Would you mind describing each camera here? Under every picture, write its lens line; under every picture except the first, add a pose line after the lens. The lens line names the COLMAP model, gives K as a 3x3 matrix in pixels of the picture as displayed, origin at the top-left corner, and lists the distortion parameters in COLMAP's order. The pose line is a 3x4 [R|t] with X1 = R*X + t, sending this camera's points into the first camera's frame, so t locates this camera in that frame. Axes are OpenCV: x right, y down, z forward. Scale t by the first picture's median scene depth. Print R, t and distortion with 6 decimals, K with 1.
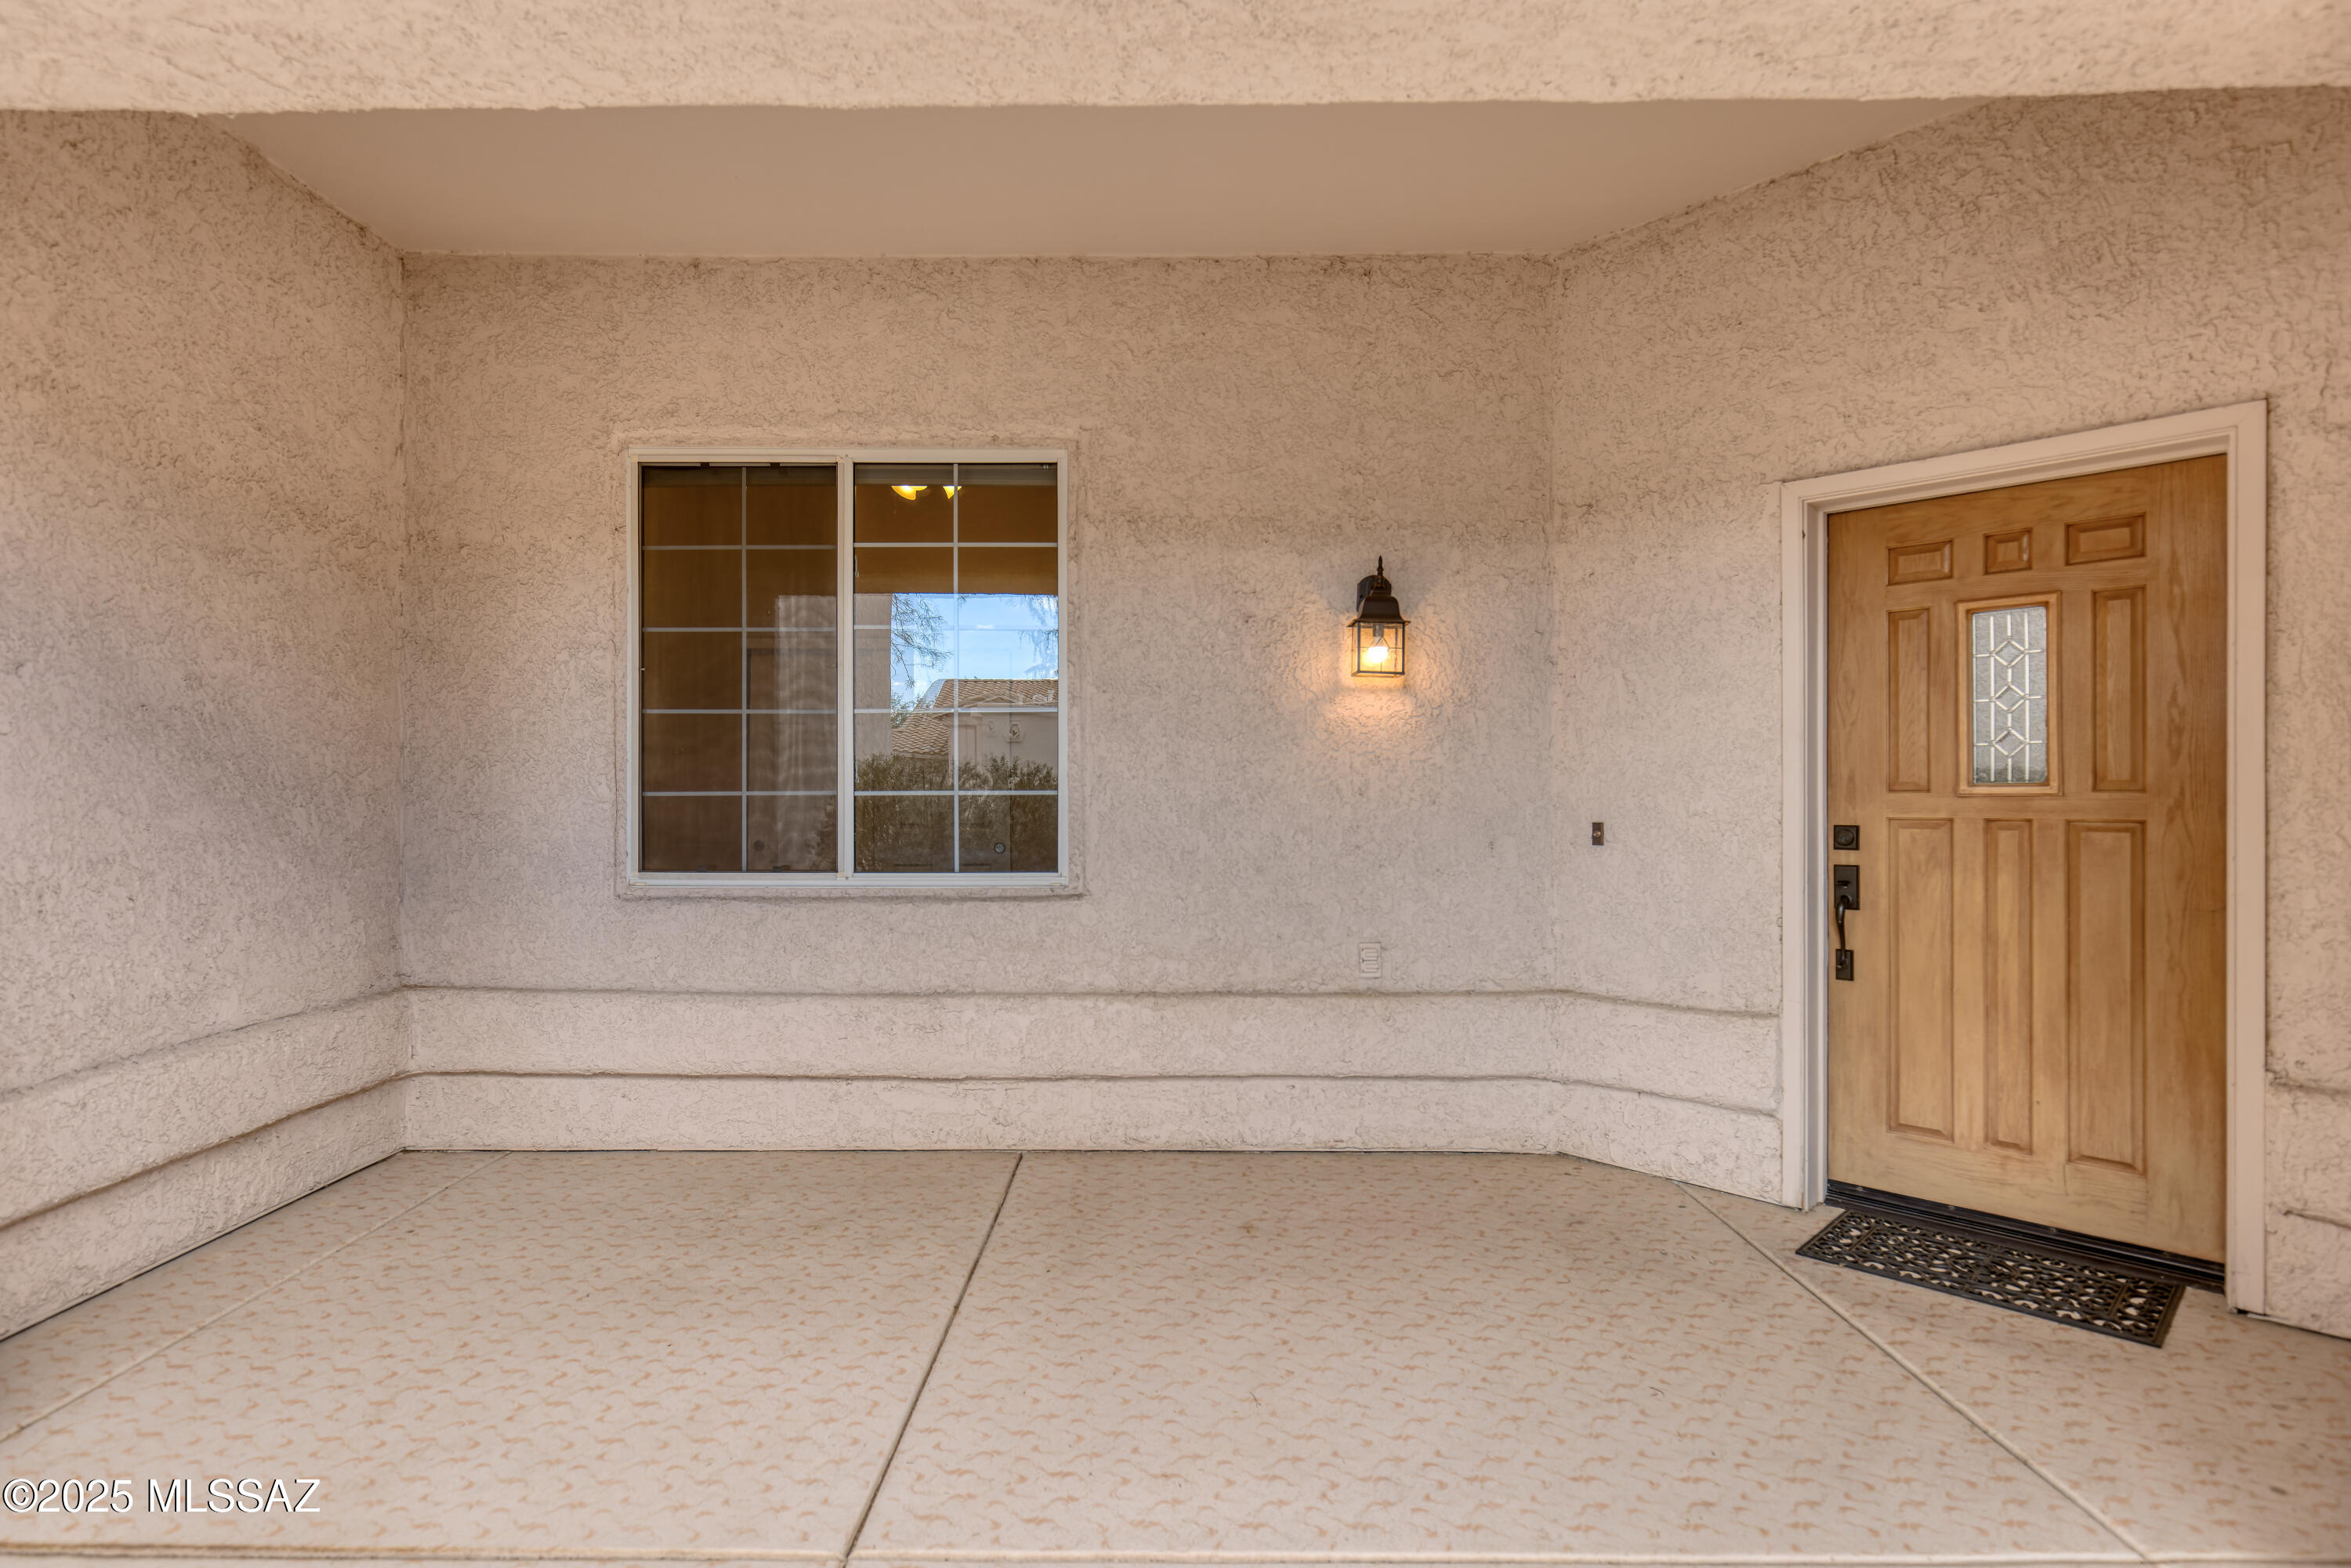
lens RADIAL K [[1190.7, 0, 1175.5], [0, 1190.7, 785.9], [0, 0, 1]] dist [0.001199, 0.000352]
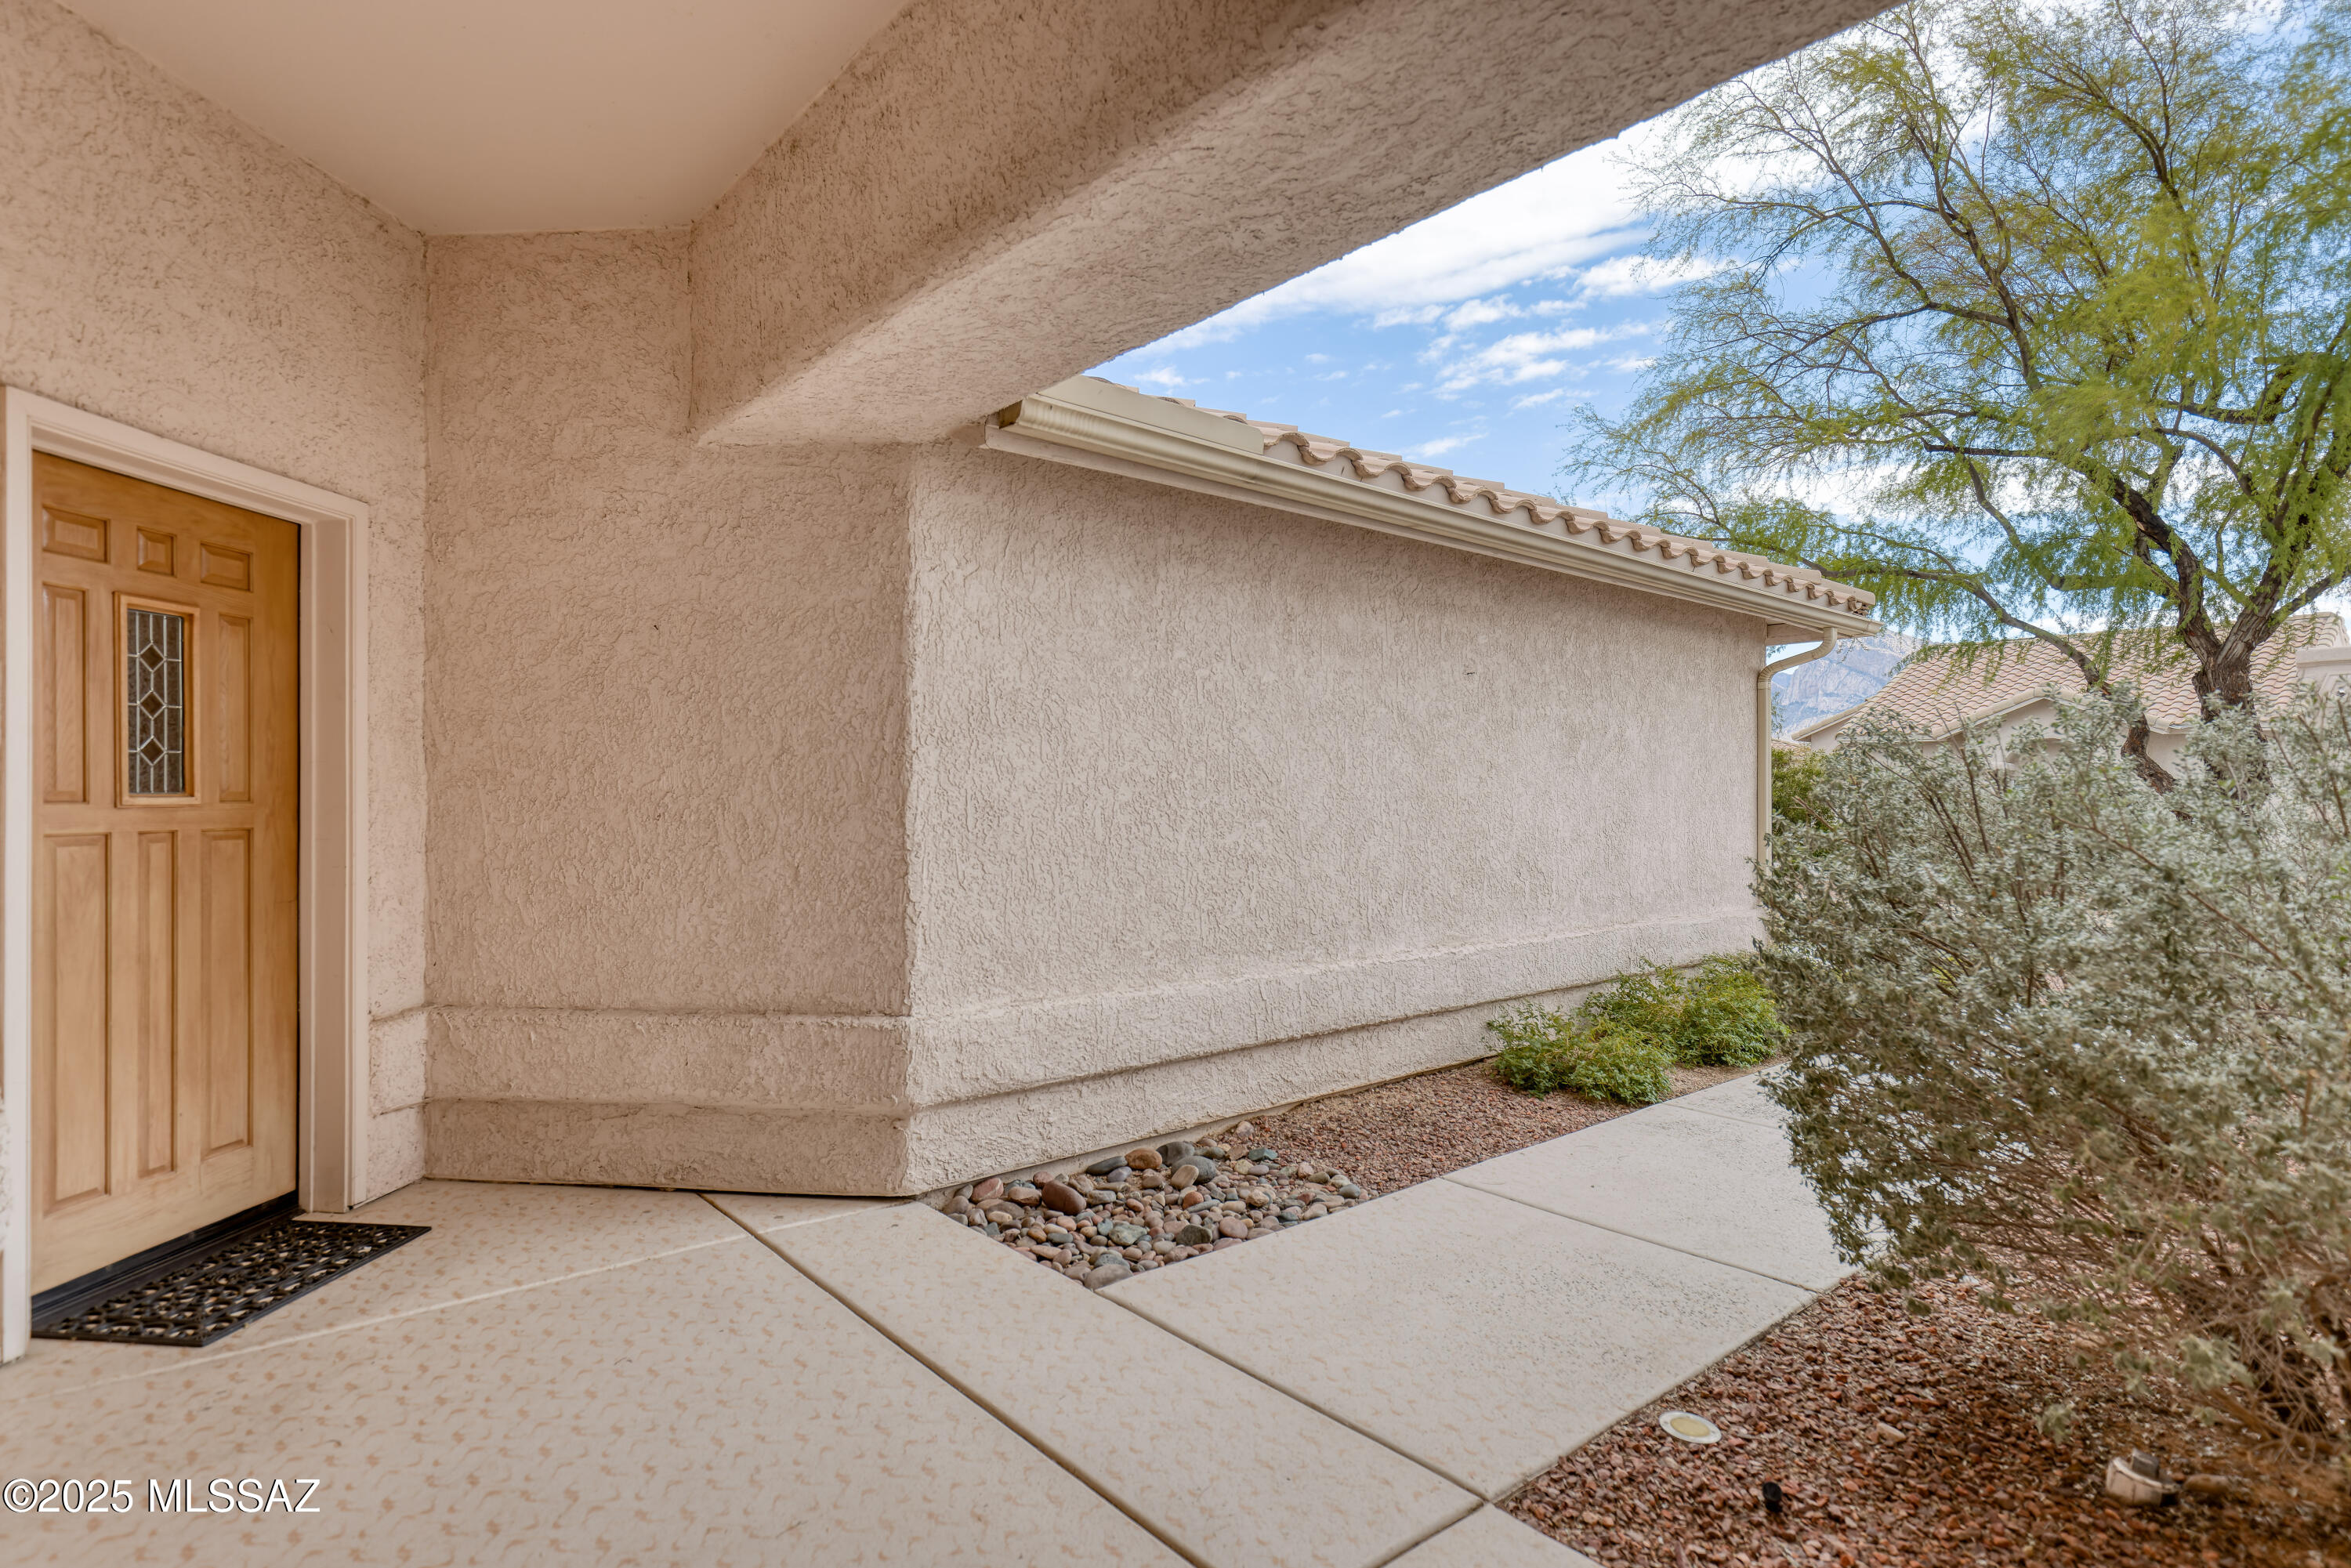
lens RADIAL K [[1190.7, 0, 1172.3], [0, 1190.7, 794.0], [0, 0, 1]] dist [0.001199, 0.000352]
pose [[-0.655230, -0.002824, 0.755424, -0.573627], [-0.008173, 0.999961, -0.003350, -0.005757], [-0.755385, -0.008369, -0.655228, 1.031120]]
